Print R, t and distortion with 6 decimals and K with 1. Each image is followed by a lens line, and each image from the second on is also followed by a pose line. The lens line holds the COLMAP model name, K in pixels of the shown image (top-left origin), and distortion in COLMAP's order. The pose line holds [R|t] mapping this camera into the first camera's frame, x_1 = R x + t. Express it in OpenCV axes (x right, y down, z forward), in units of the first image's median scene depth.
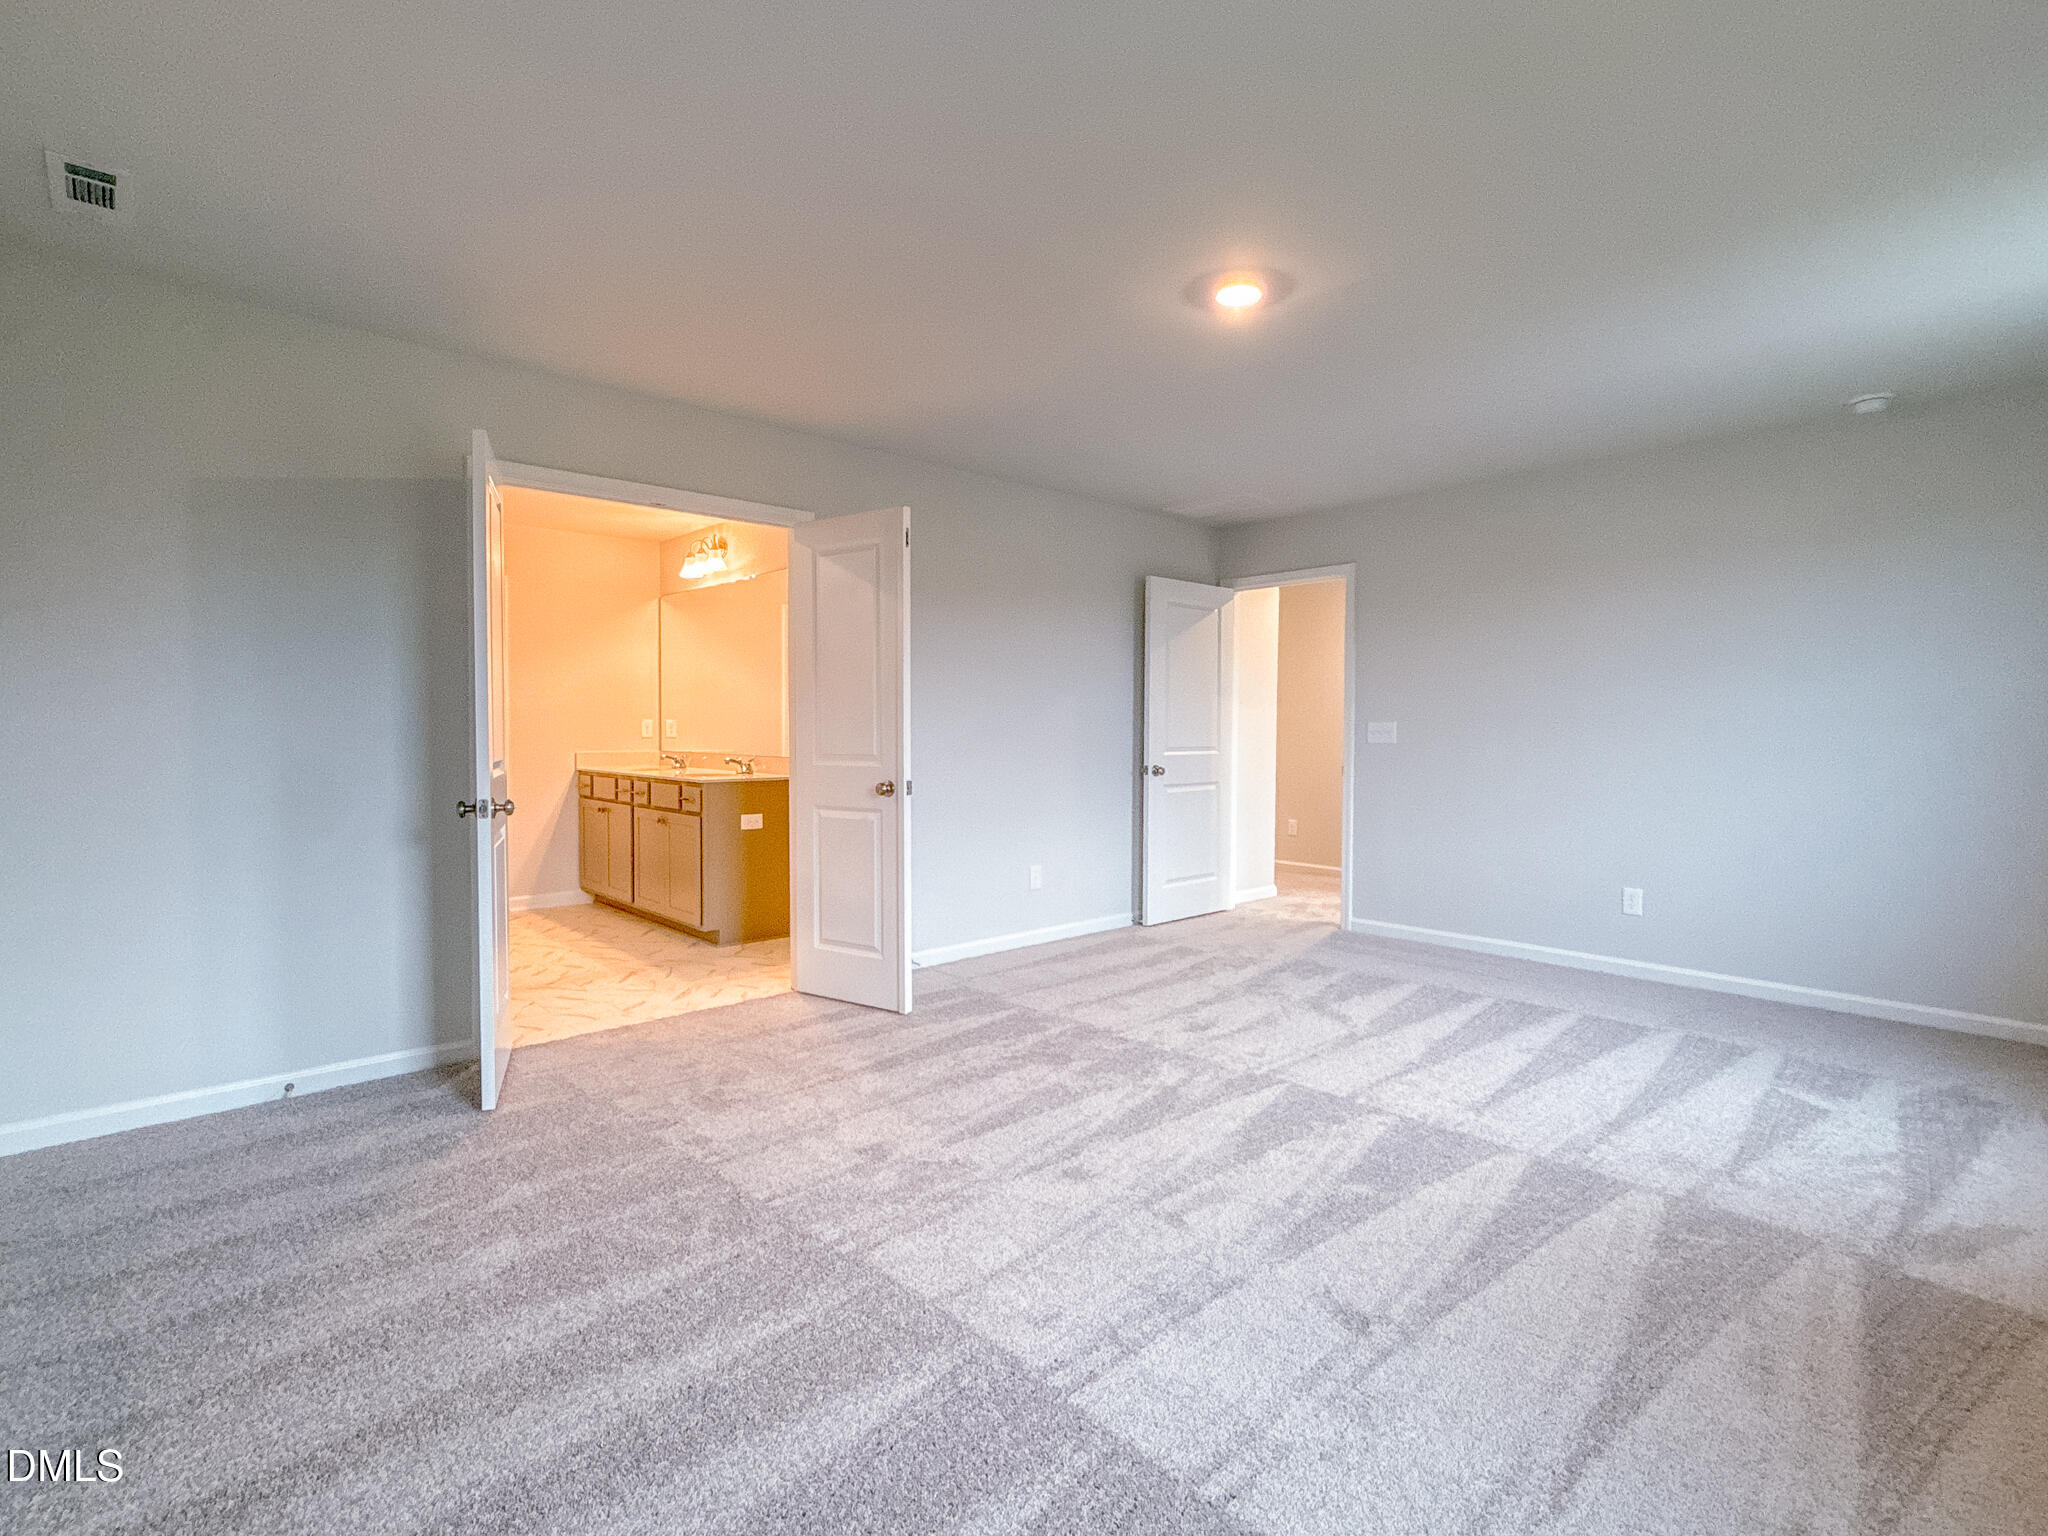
lens RADIAL K [[974.7, 0, 1015.1], [0, 974.7, 764.7], [0, 0, 1]] dist [0.001405, 0.000175]
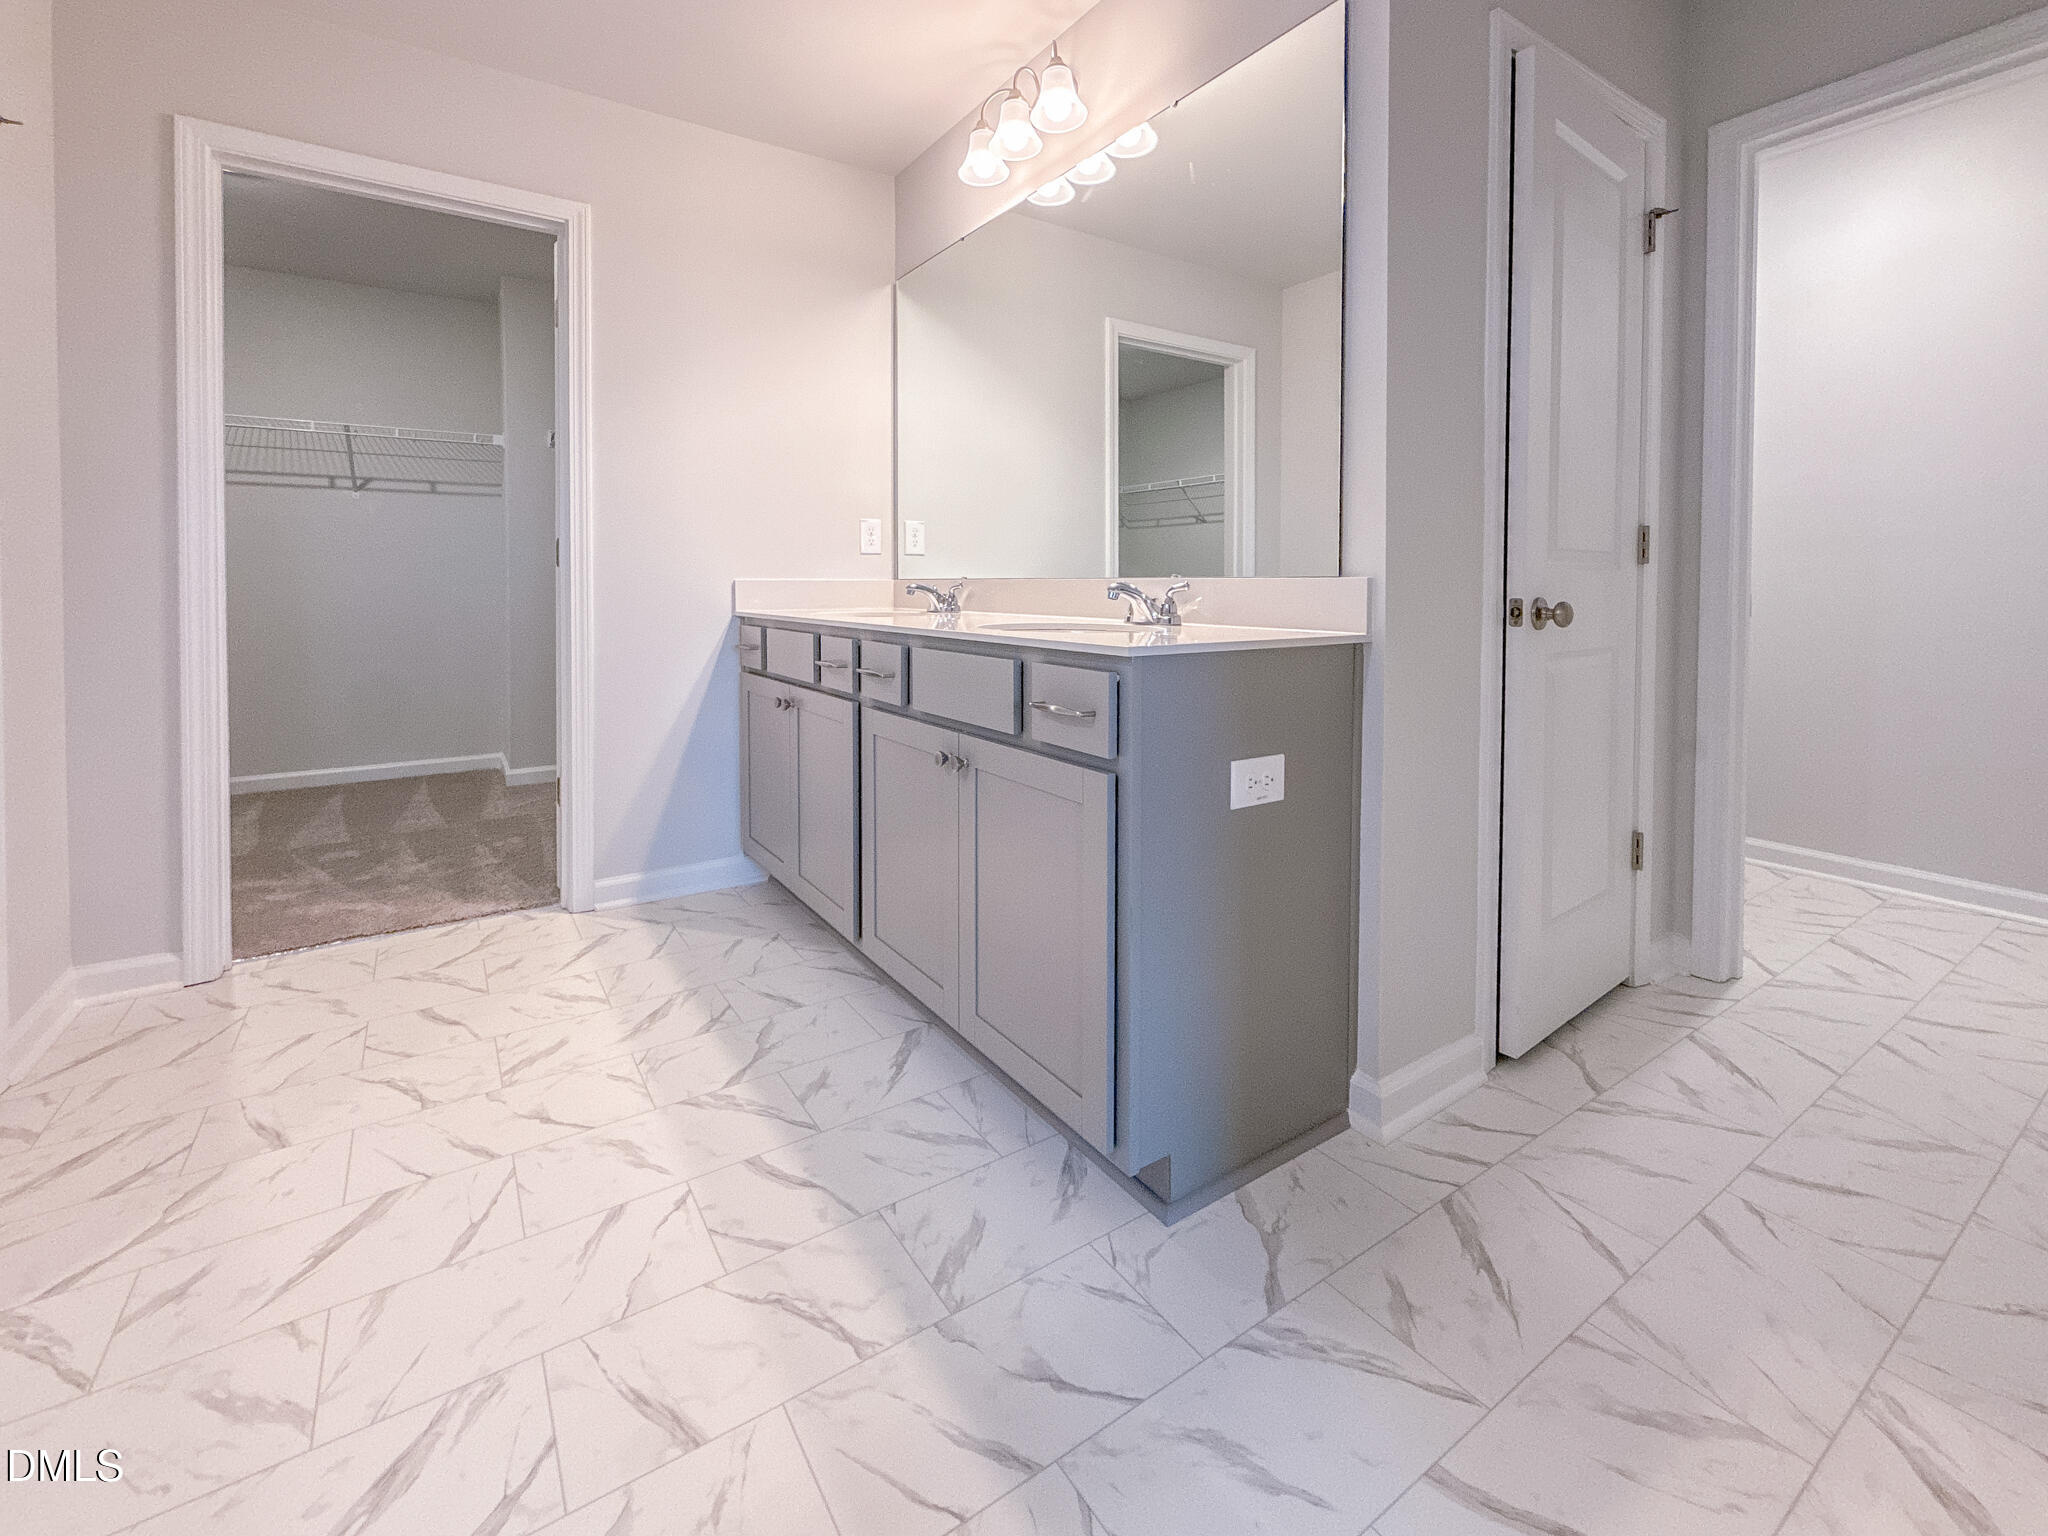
lens RADIAL K [[909.8, 0, 1081.7], [0, 909.8, 611.0], [0, 0, 1]] dist [-0.001510, -0.000603]
pose [[0.996174, 0.000754, -0.087390, -0.266320], [-0.001067, 0.999993, -0.003538, 0.005375], [0.087387, 0.003617, 0.996168, 0.630918]]
